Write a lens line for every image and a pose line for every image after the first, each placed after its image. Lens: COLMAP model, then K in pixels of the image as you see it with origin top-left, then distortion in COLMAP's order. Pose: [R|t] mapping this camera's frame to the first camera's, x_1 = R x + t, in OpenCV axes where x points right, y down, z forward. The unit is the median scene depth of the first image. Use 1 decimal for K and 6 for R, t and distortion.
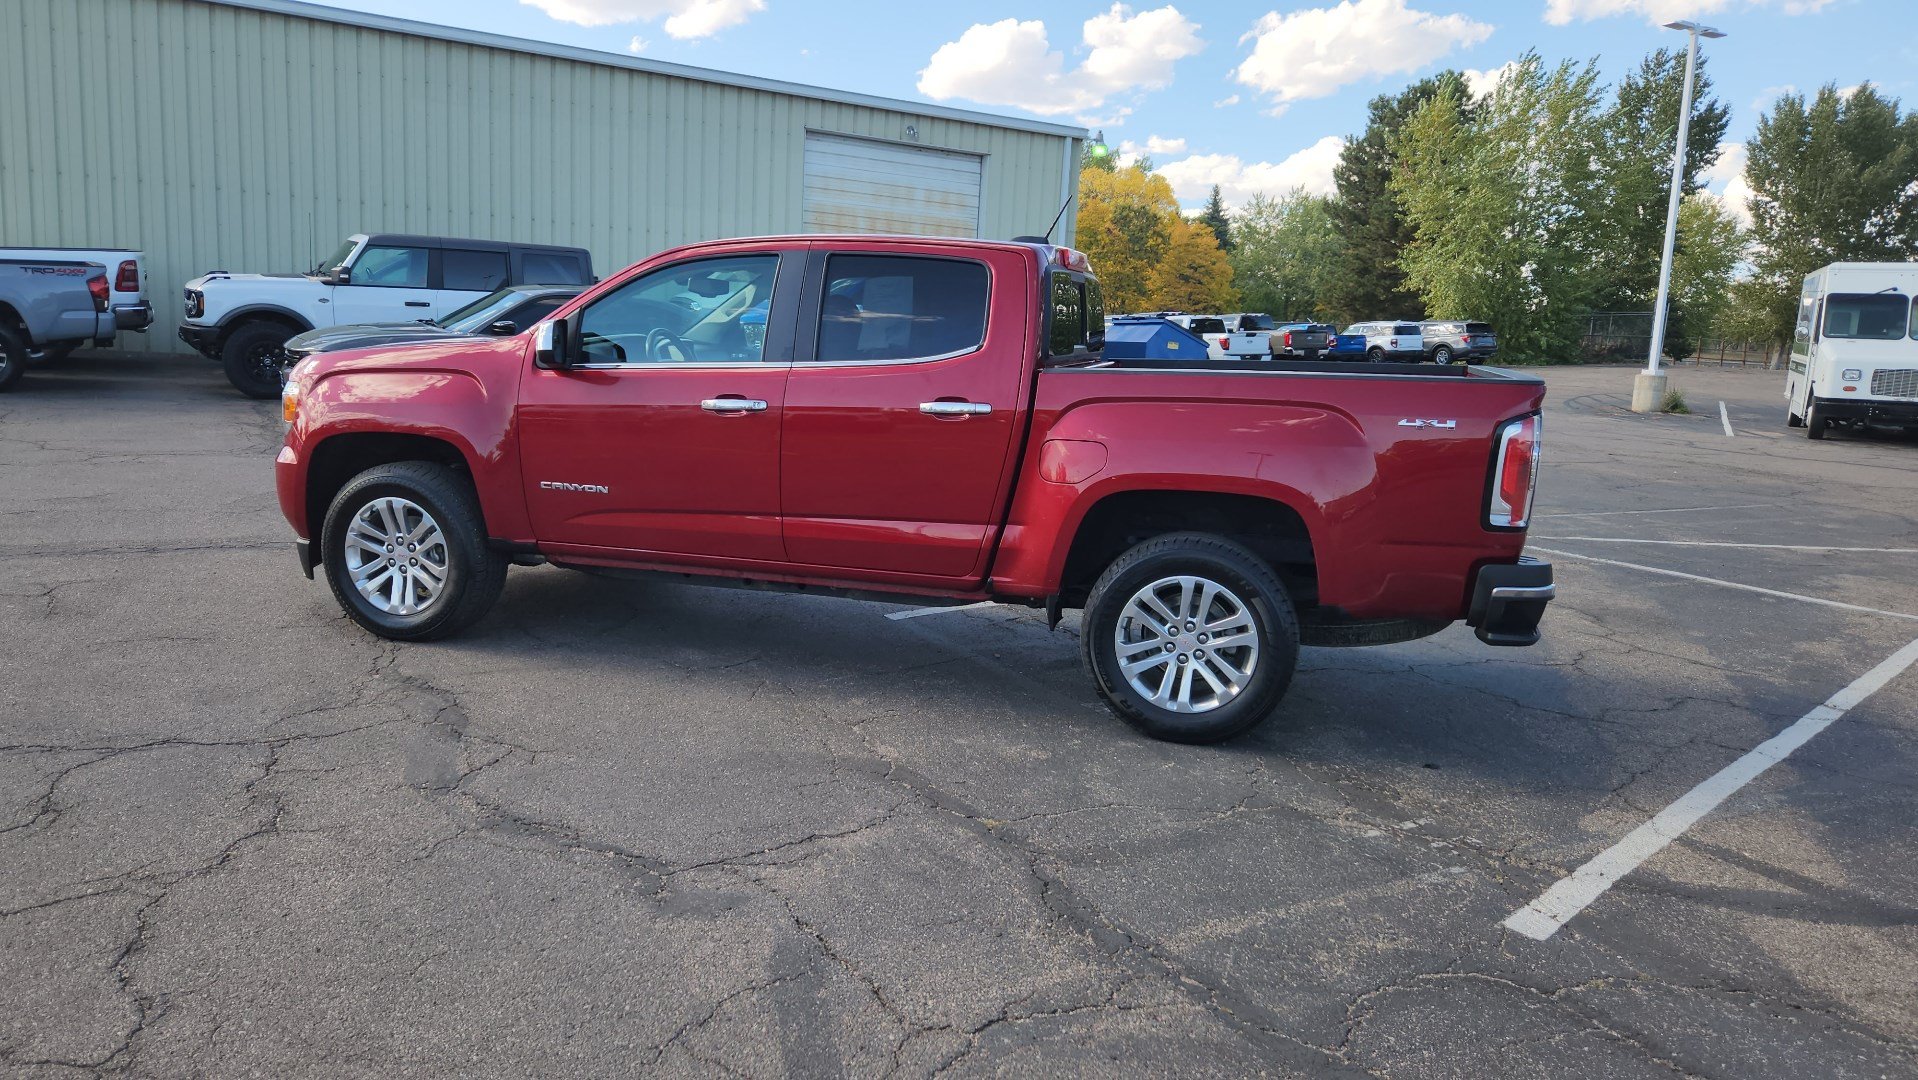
lens RADIAL K [[1273.7, 0, 937.3], [0, 1273.7, 533.5], [0, 0, 1]] dist [0.069596, -0.059968]
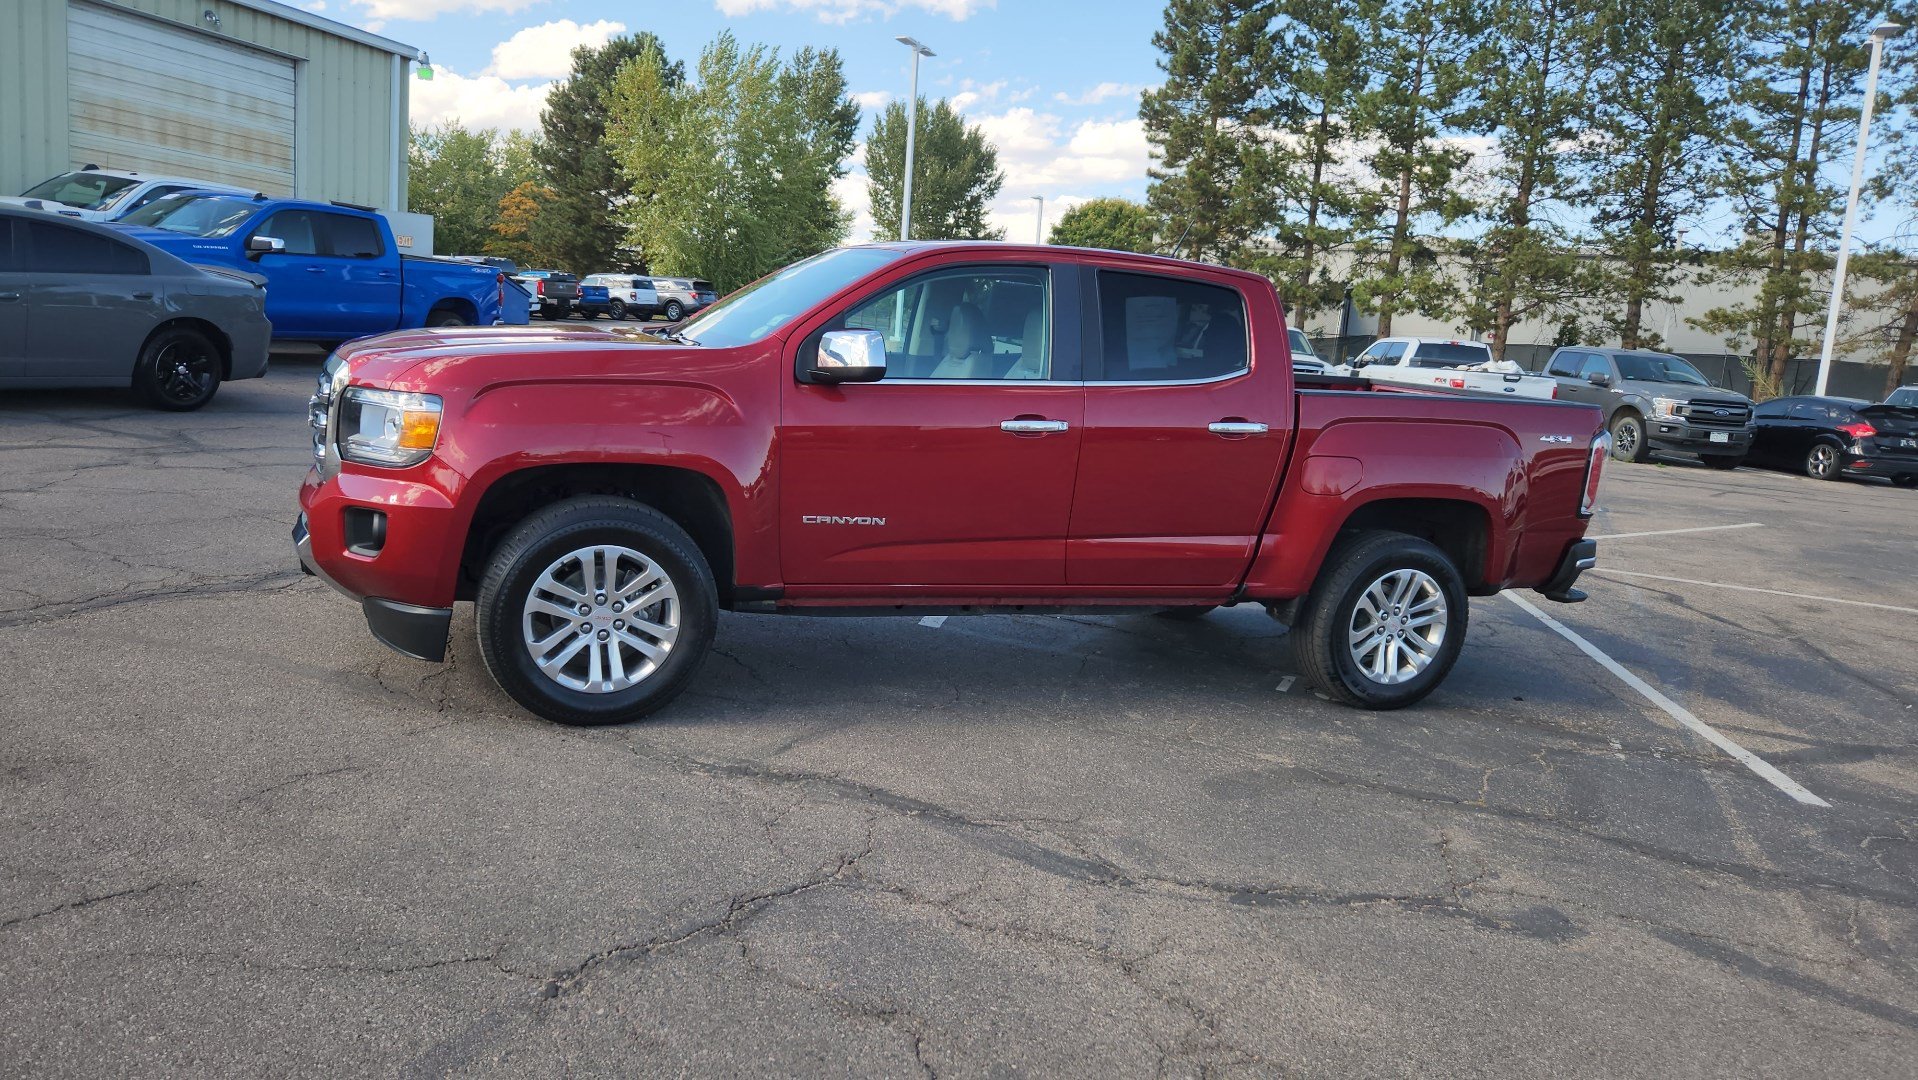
lens RADIAL K [[1265.8, 0, 927.8], [0, 1265.8, 538.6], [0, 0, 1]] dist [0.065597, -0.047159]
pose [[0.803071, -0.068746, 0.591905, -0.722677], [0.039451, 0.997277, 0.062301, -0.072658], [-0.594576, -0.026680, 0.803596, 0.263752]]
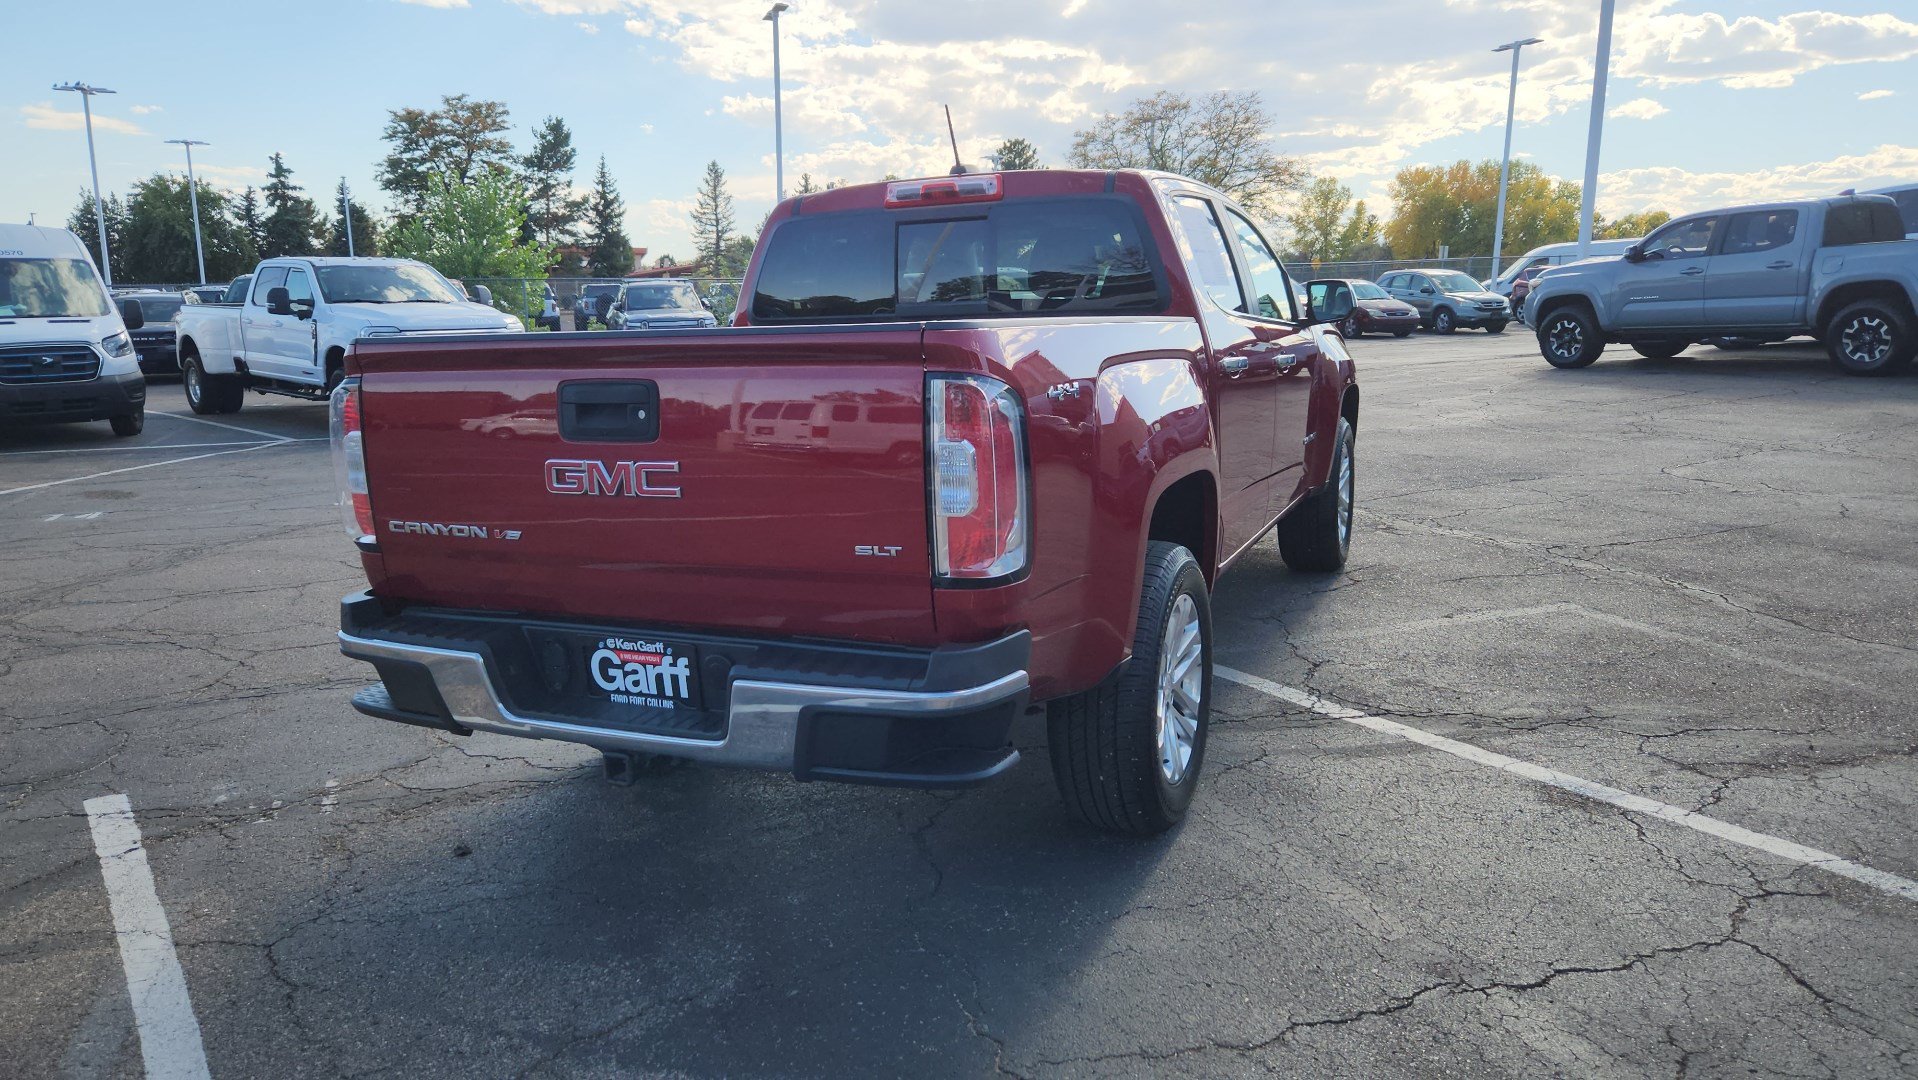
lens RADIAL K [[1292.8, 0, 921.8], [0, 1292.8, 536.6], [0, 0, 1]] dist [0.068984, -0.060439]
pose [[-0.162407, 0.142376, -0.976398, 0.896322], [-0.137044, 0.976690, 0.165214, -0.138095], [0.977161, 0.160642, -0.139110, 1.129037]]
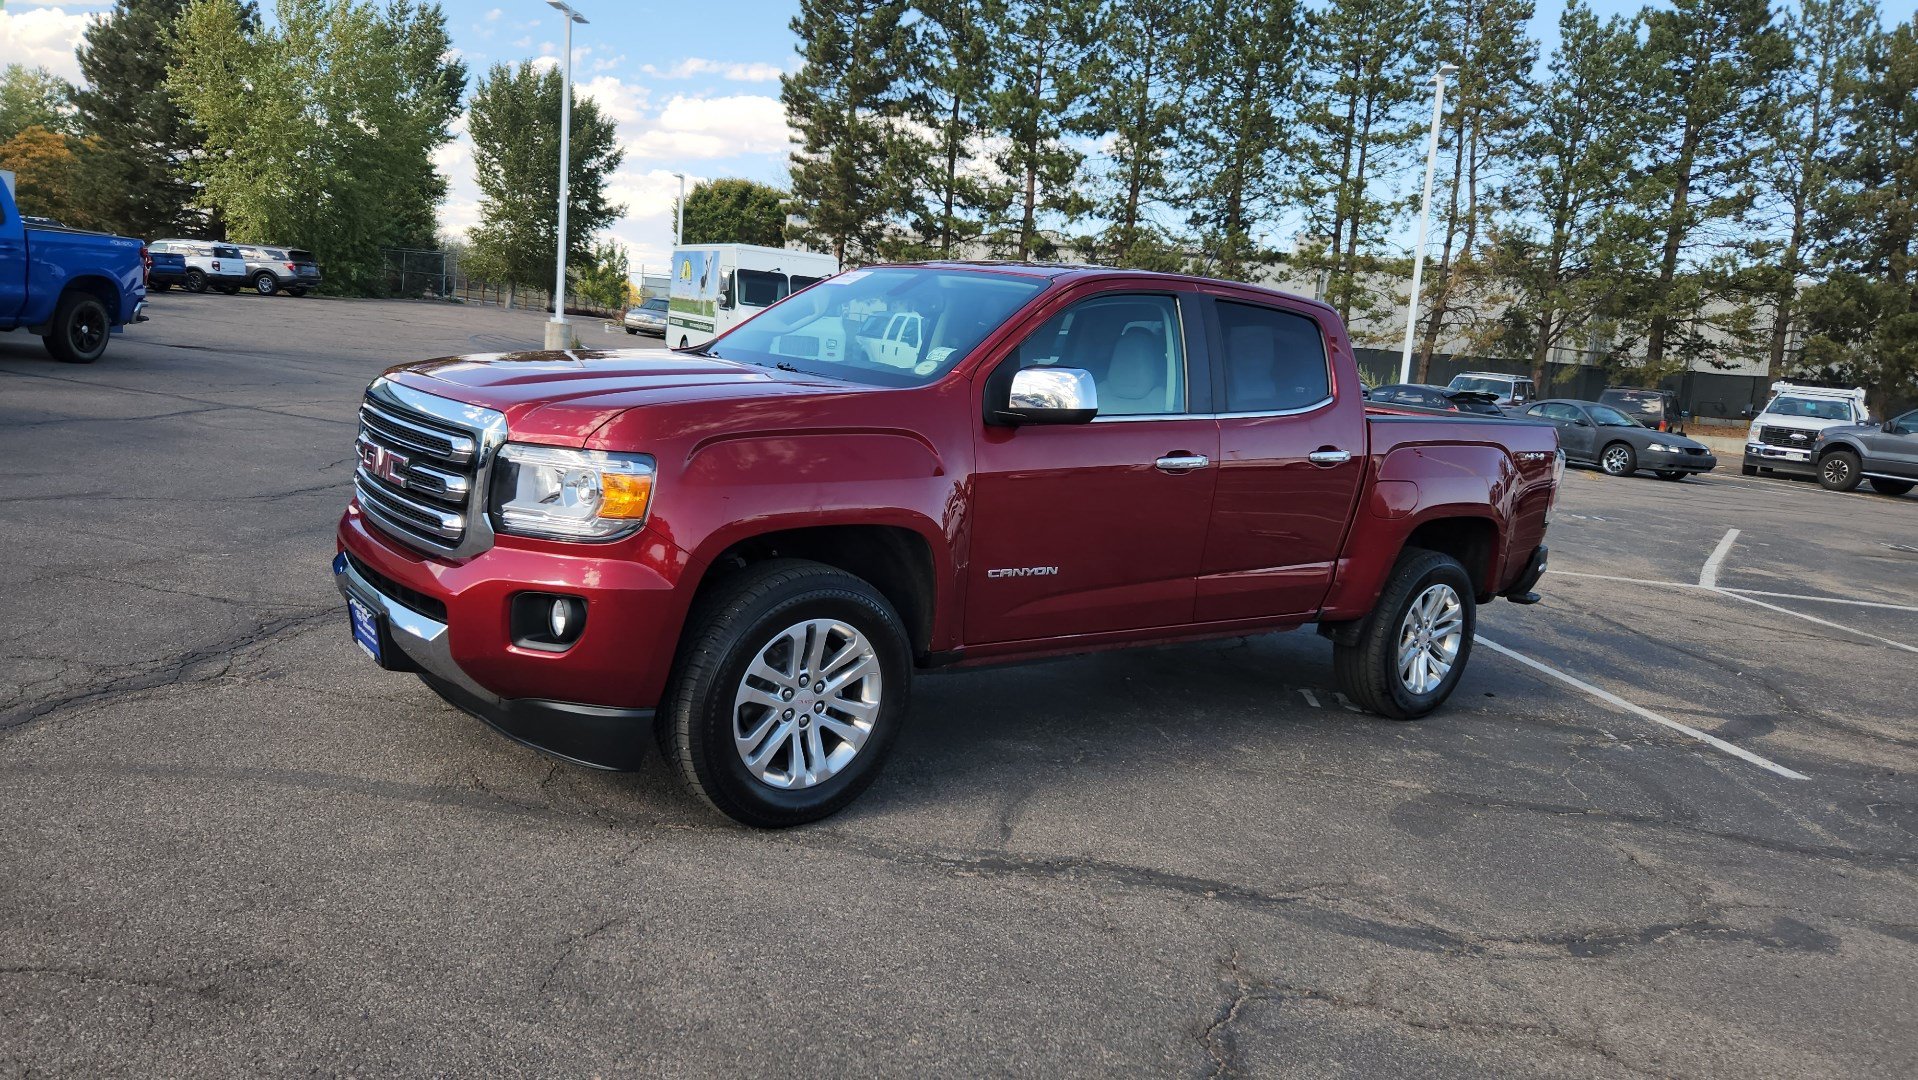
lens RADIAL K [[1268.2, 0, 917.2], [0, 1268.2, 521.0], [0, 0, 1]] dist [0.067892, -0.053130]
pose [[0.593589, -0.095911, 0.799033, -0.922563], [0.054663, 0.995385, 0.078872, -0.129862], [-0.802910, -0.003140, 0.596092, 0.558840]]
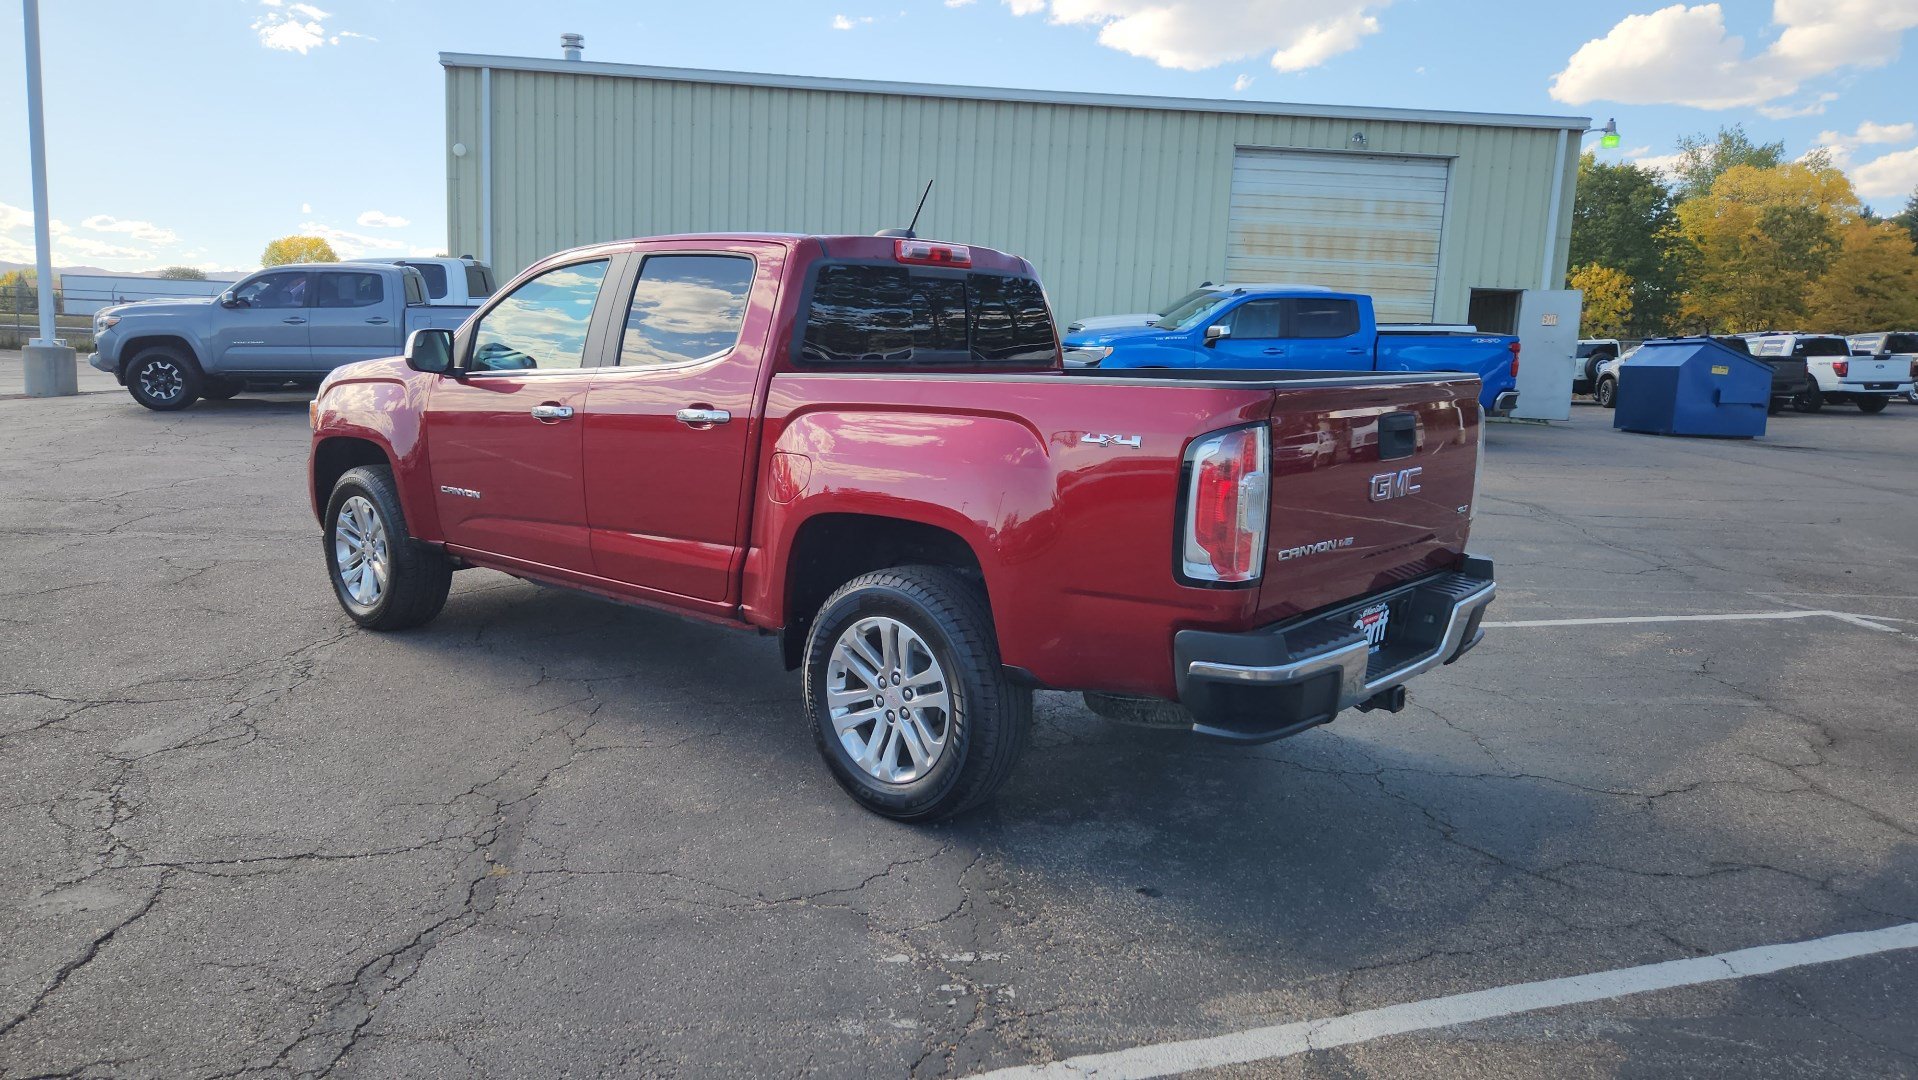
lens RADIAL K [[1273.7, 0, 937.3], [0, 1273.7, 533.5], [0, 0, 1]] dist [0.069596, -0.059968]
pose [[0.904799, 0.047529, -0.423179, 0.487156], [-0.058539, 0.998200, -0.013050, -0.010881], [0.421797, 0.036580, 0.905952, 0.214441]]
